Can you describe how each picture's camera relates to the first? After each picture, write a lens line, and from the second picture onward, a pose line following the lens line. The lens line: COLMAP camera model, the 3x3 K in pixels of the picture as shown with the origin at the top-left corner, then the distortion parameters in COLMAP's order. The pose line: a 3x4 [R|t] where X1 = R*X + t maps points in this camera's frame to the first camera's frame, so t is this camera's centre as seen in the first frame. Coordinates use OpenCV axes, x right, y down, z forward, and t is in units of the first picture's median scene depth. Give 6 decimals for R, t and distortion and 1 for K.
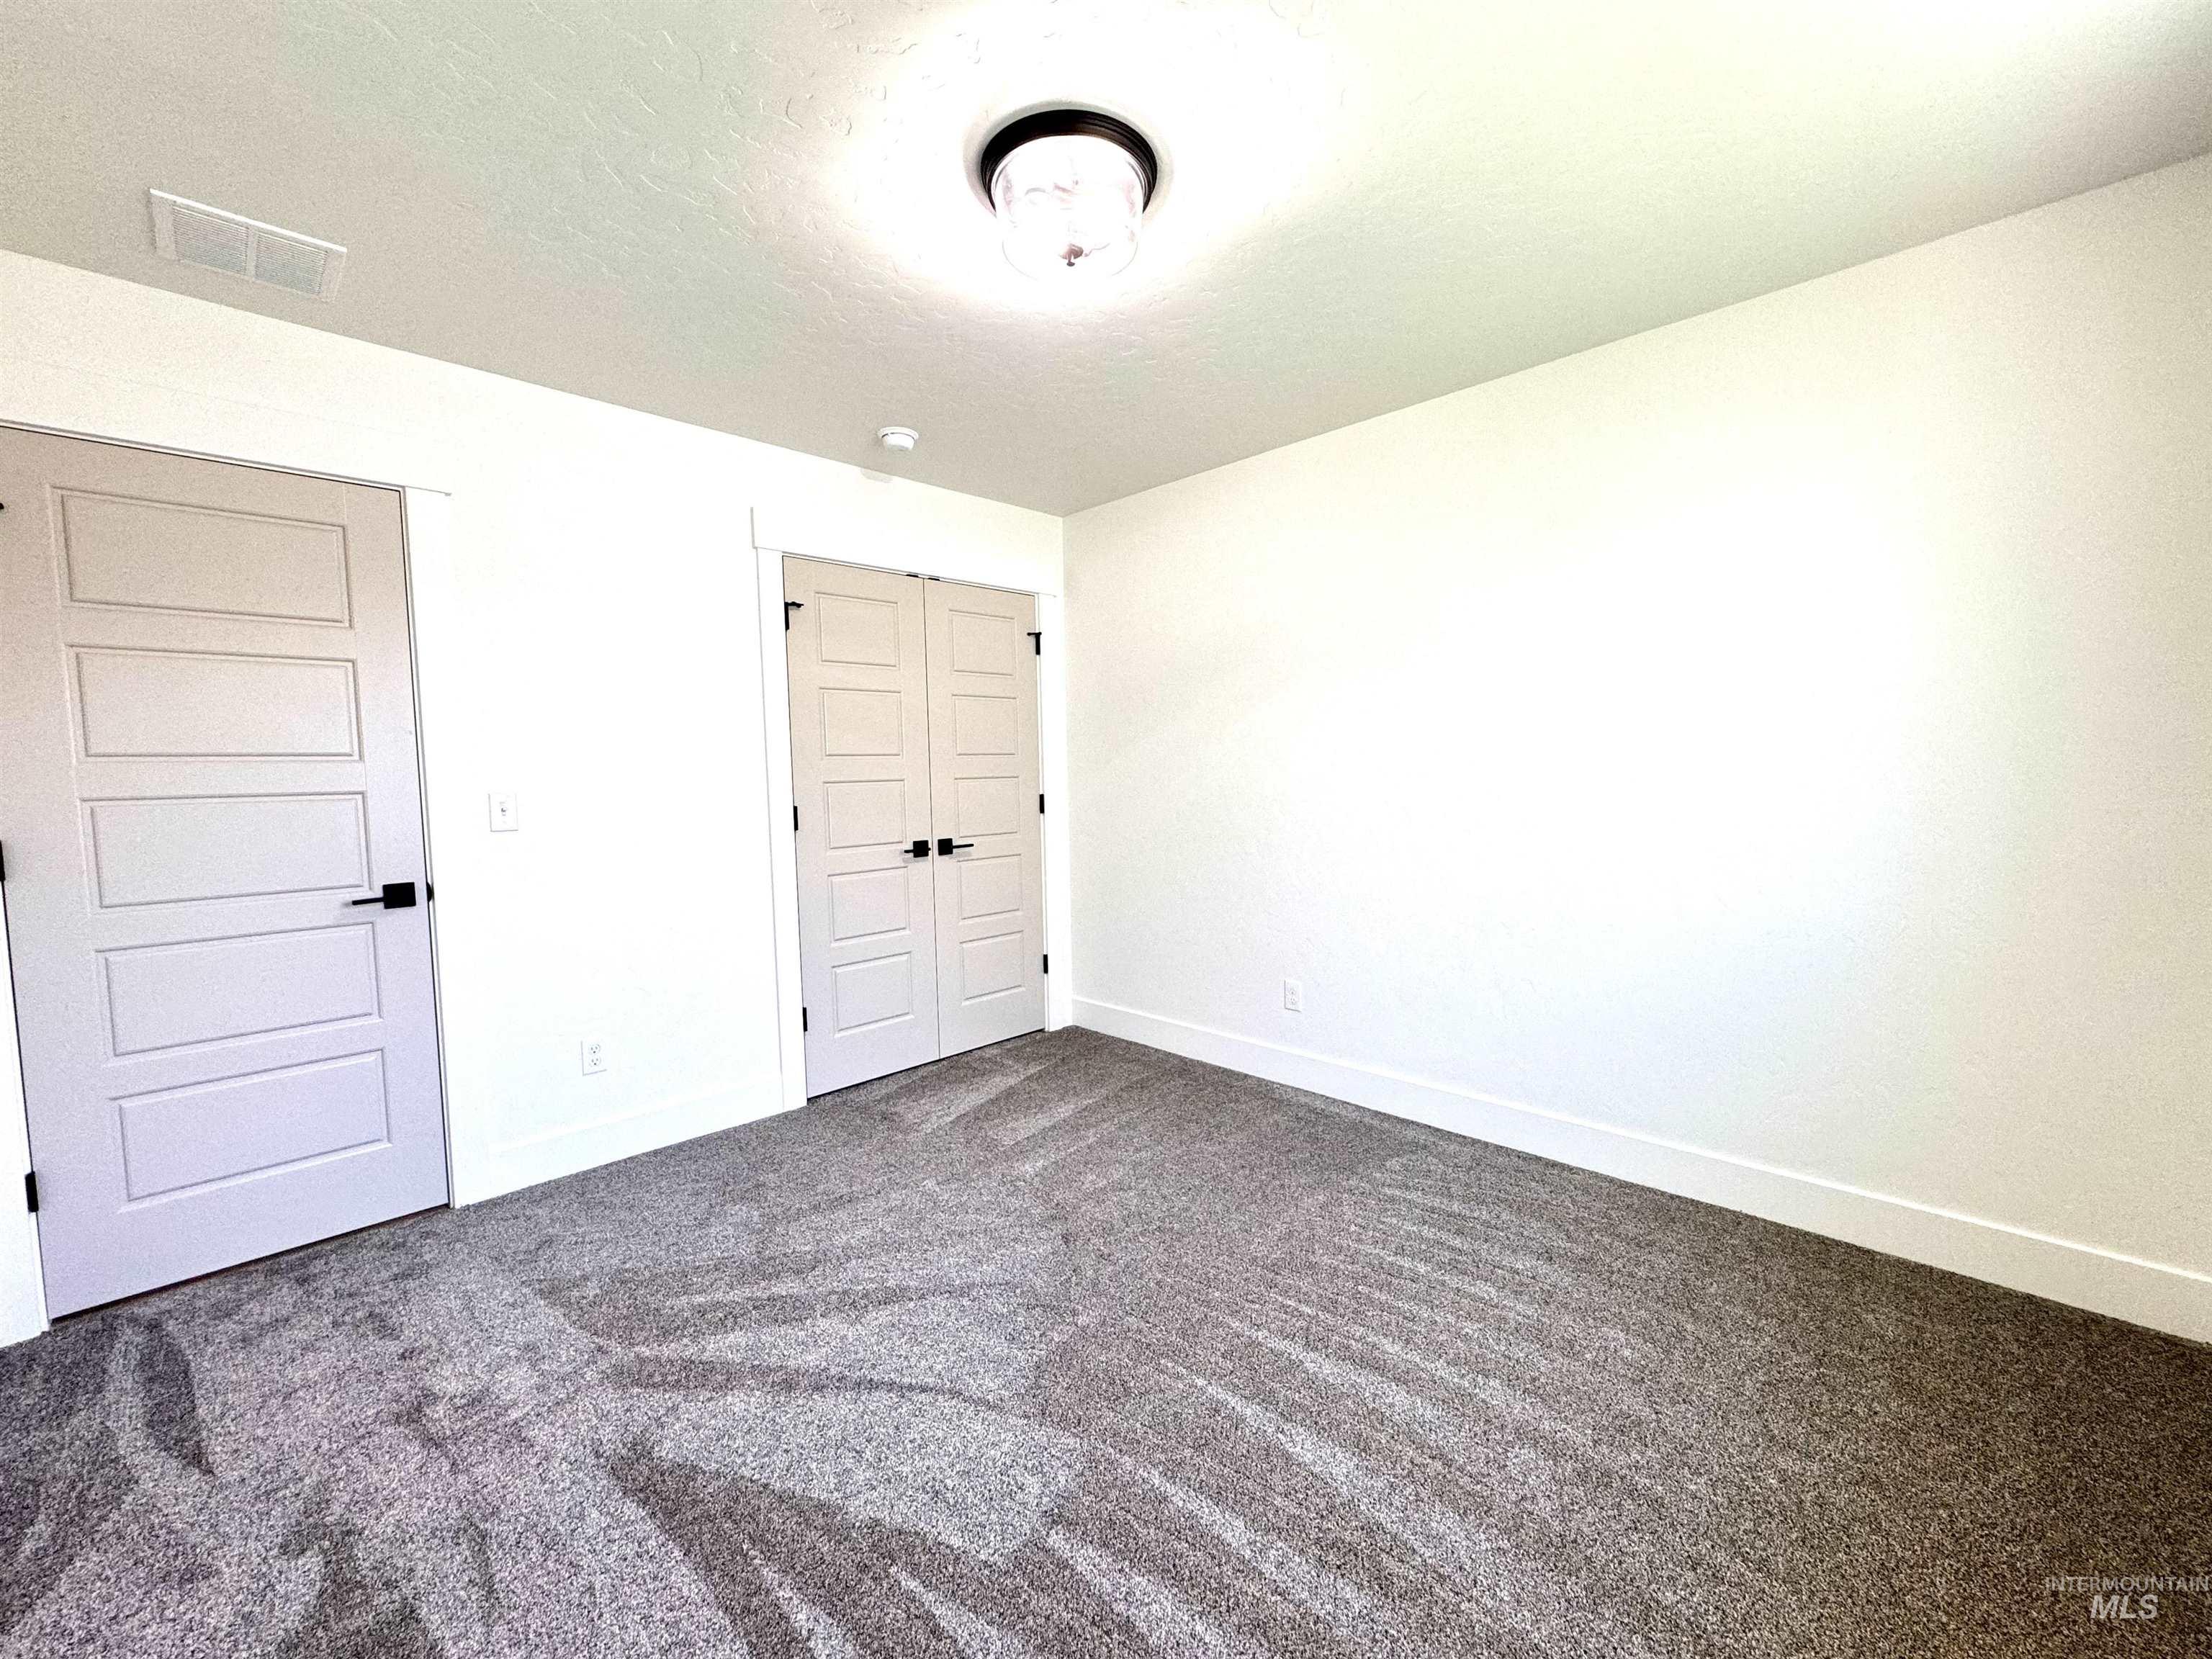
lens RADIAL K [[889.7, 0, 1099.6], [0, 889.7, 833.7], [0, 0, 1]] dist [-0.000794, 0.000079]
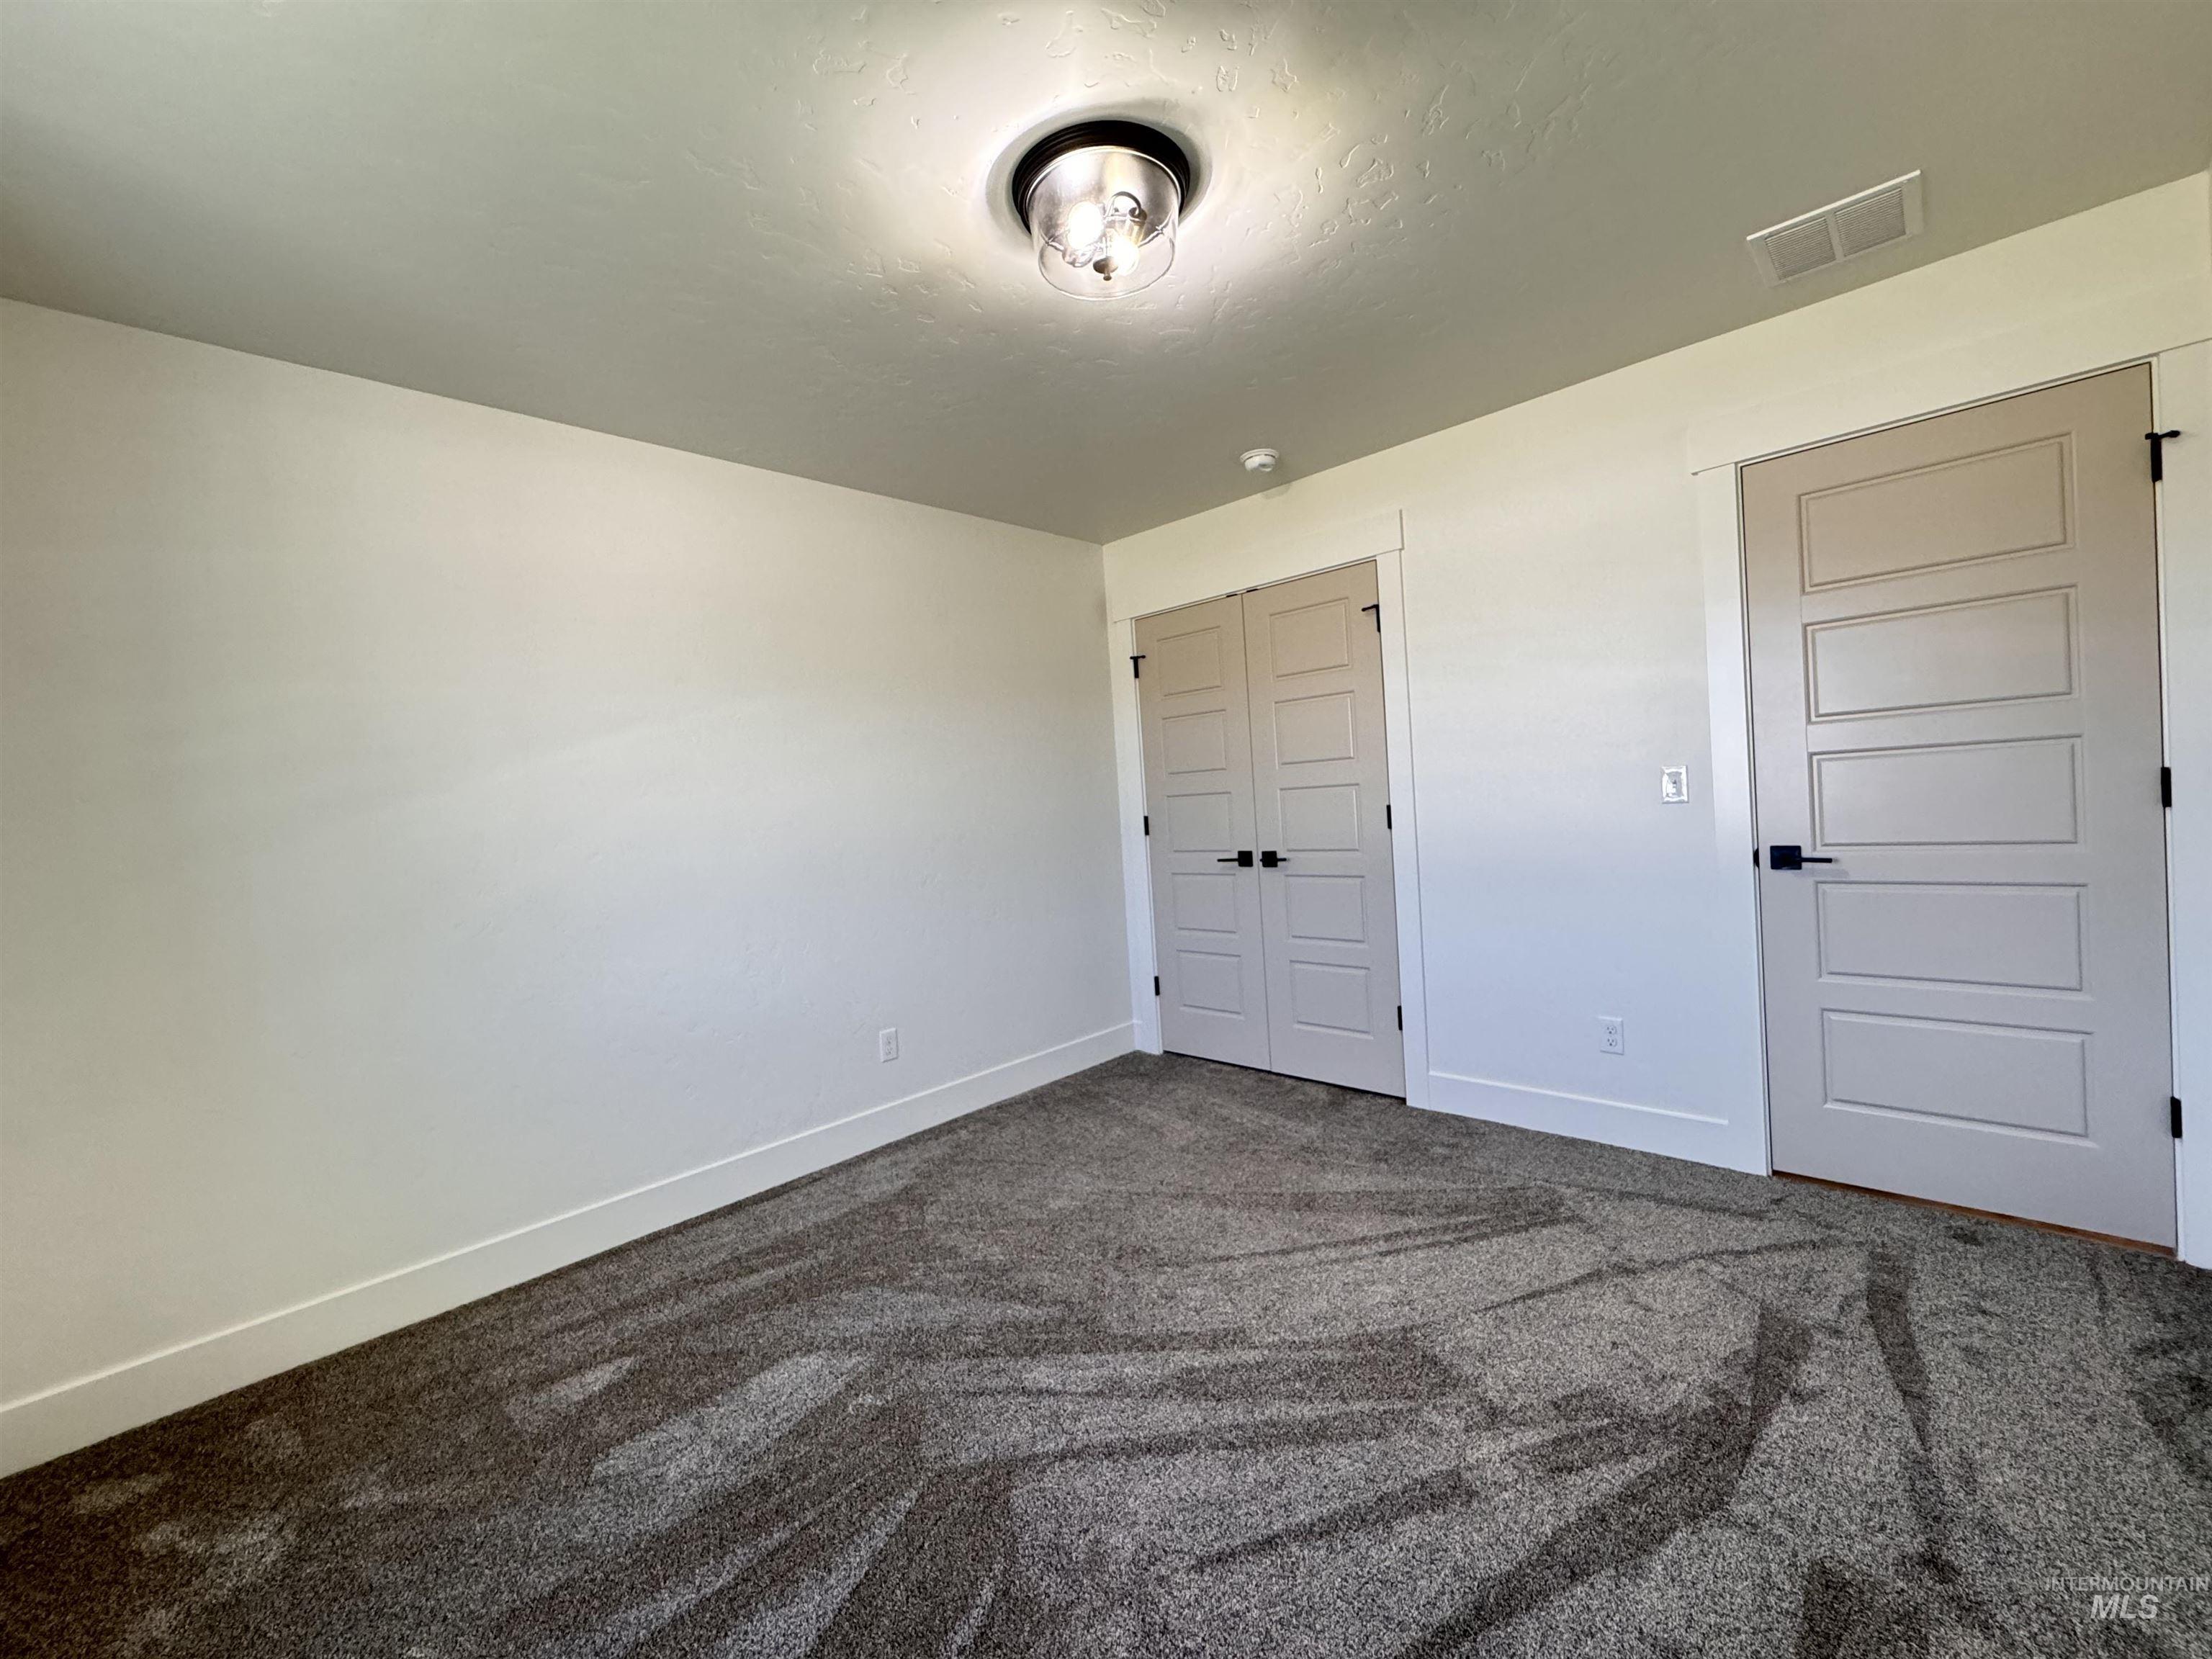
lens RADIAL K [[884.0, 0, 1102.2], [0, 884.0, 821.4], [0, 0, 1]] dist [0.000213, 0.000120]
pose [[0.019815, 0.047021, -0.998697, 0.564741], [-0.001098, 0.998894, 0.047009, -0.051462], [0.999803, 0.000165, 0.019845, 0.563453]]
